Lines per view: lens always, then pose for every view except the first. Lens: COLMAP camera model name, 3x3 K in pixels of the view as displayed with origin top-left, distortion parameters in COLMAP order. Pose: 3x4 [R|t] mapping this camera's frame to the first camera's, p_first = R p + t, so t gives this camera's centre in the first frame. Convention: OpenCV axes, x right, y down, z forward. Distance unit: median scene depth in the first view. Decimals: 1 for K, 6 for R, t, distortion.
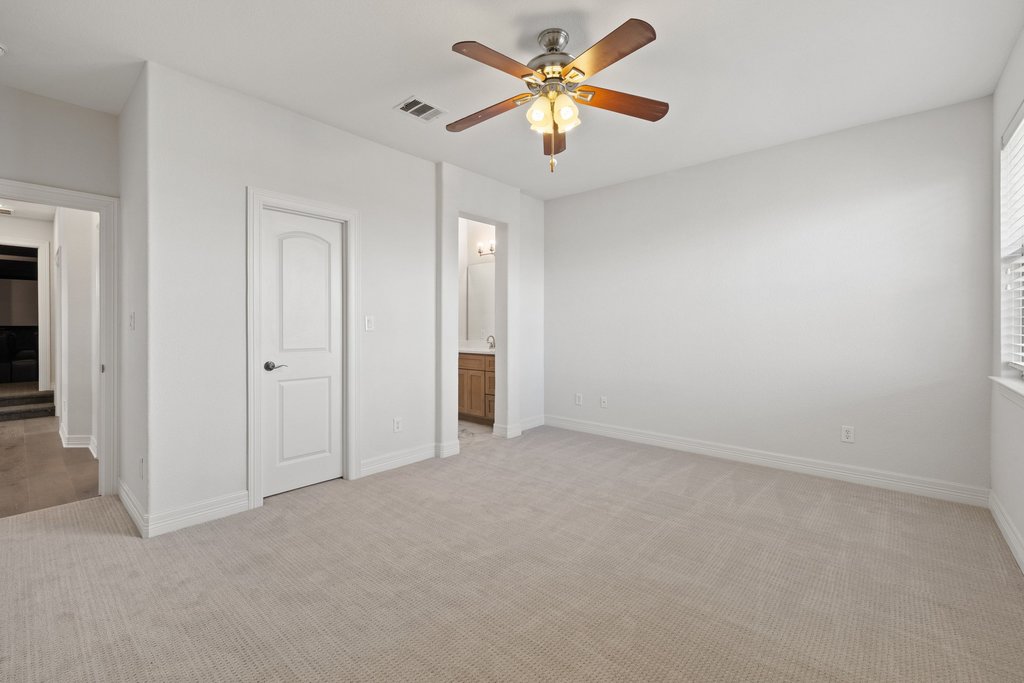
lens RADIAL K [[466.5, 0, 513.4], [0, 466.5, 328.2], [0, 0, 1]] dist [-0.001889, -0.000031]
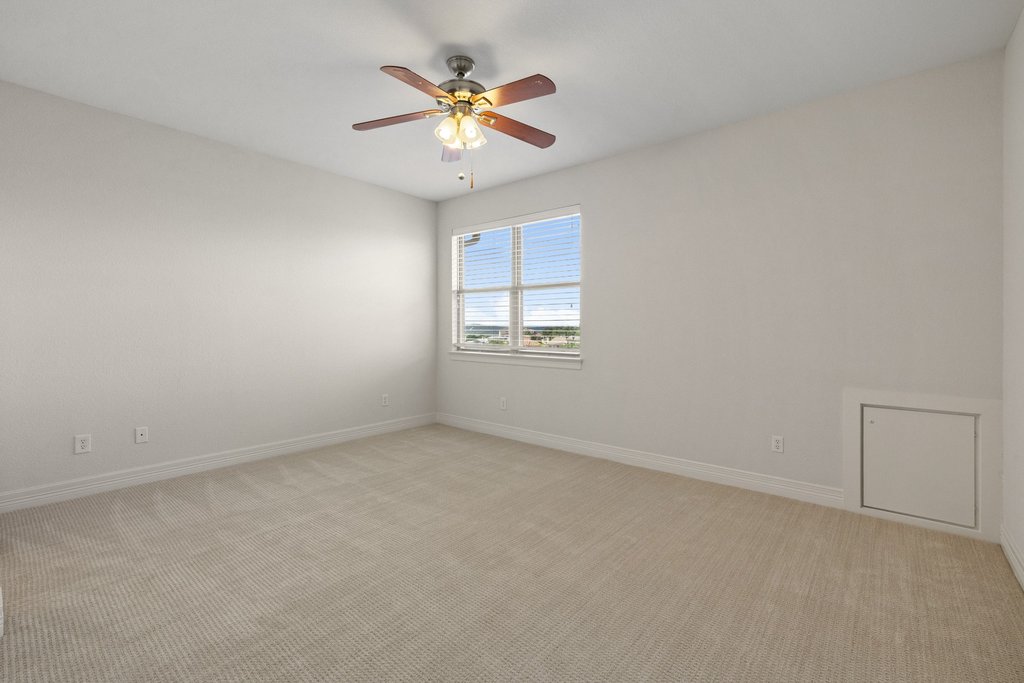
lens RADIAL K [[466.5, 0, 513.4], [0, 466.5, 328.2], [0, 0, 1]] dist [-0.001889, -0.000031]
pose [[-0.060240, -0.005010, 0.998171, -0.823795], [0.005674, 0.999970, 0.005361, -0.000973], [-0.998168, 0.005987, -0.060209, 0.760321]]
